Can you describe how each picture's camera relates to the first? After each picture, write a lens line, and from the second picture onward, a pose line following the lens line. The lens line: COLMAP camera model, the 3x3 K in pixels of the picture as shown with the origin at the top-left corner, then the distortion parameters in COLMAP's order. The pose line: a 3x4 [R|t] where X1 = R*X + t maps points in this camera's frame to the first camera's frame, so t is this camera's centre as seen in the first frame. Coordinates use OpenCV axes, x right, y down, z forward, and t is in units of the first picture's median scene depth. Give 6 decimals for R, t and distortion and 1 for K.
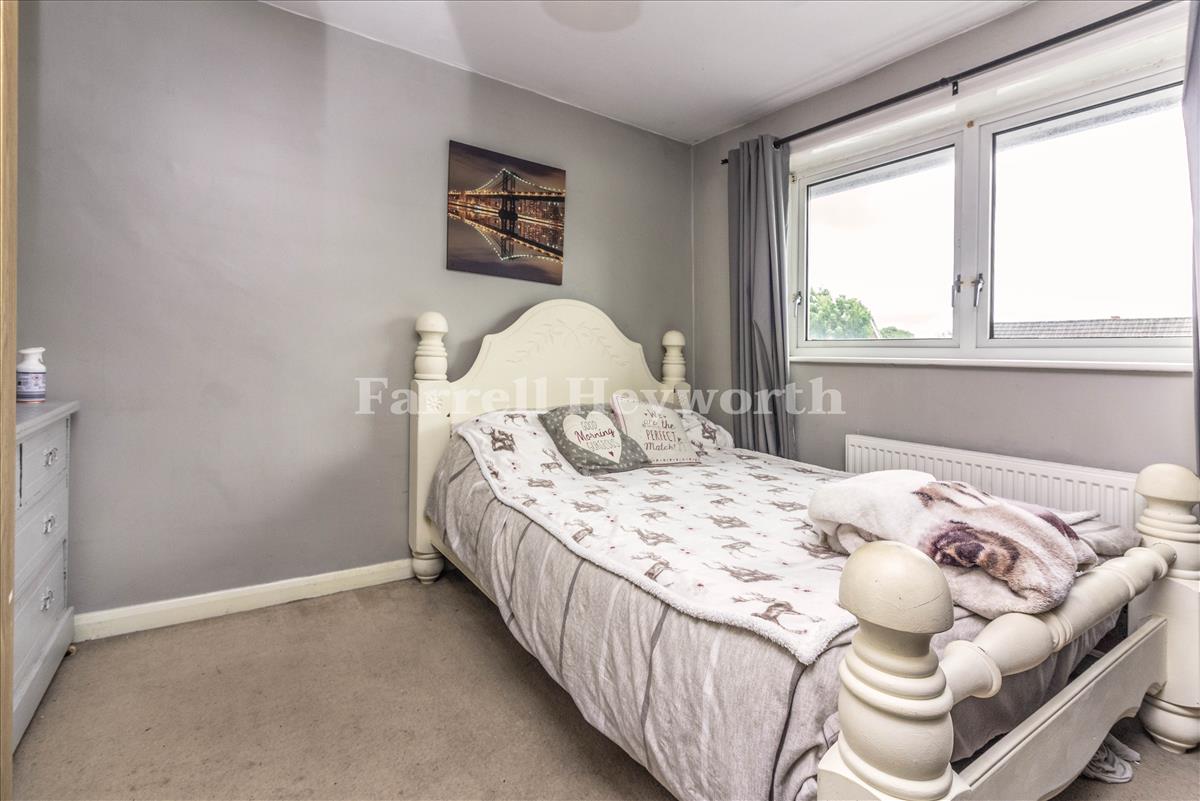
lens RADIAL K [[549.5, 0, 588.9], [0, 549.5, 370.7], [0, 0, 1]] dist [0.000139, -0.000164]
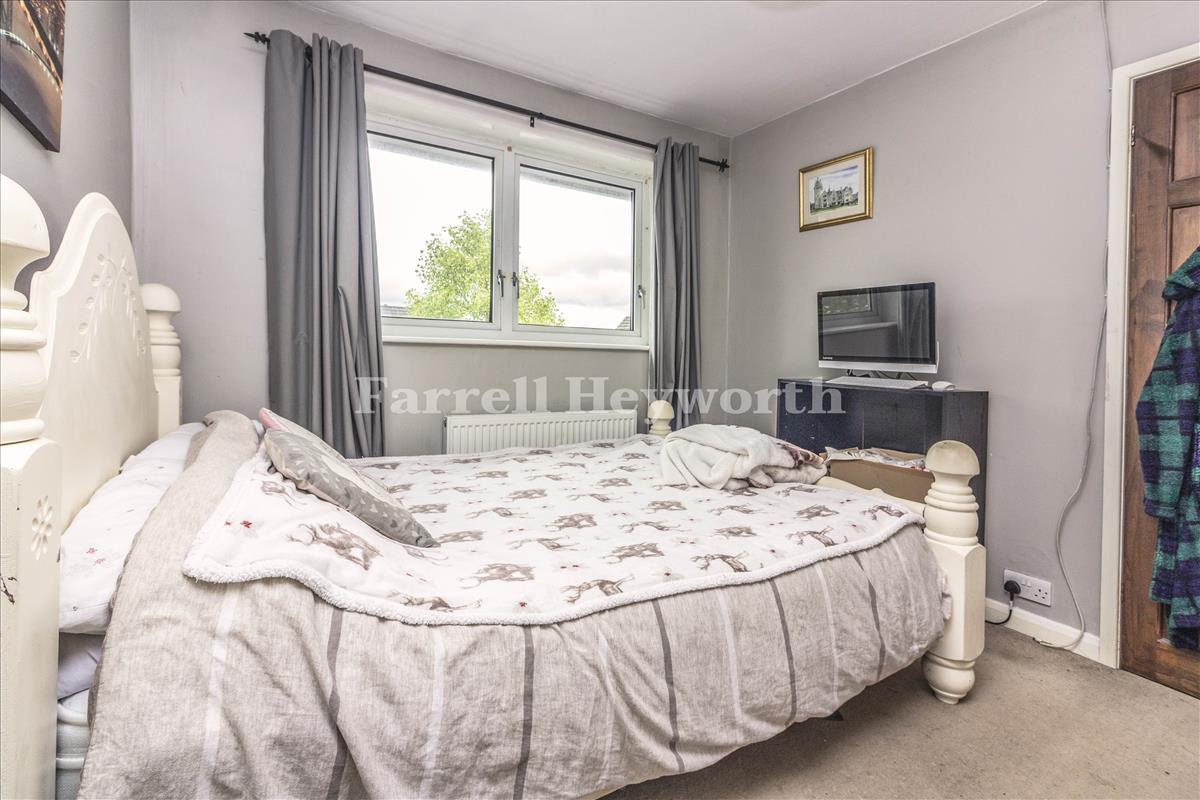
lens RADIAL K [[549.5, 0, 588.9], [0, 549.5, 370.2], [0, 0, 1]] dist [0.000139, -0.000164]
pose [[0.049033, -0.067556, 0.996510, -0.602688], [-0.007626, 0.997656, 0.068008, -0.044499], [-0.998768, -0.010934, 0.048403, 0.825339]]
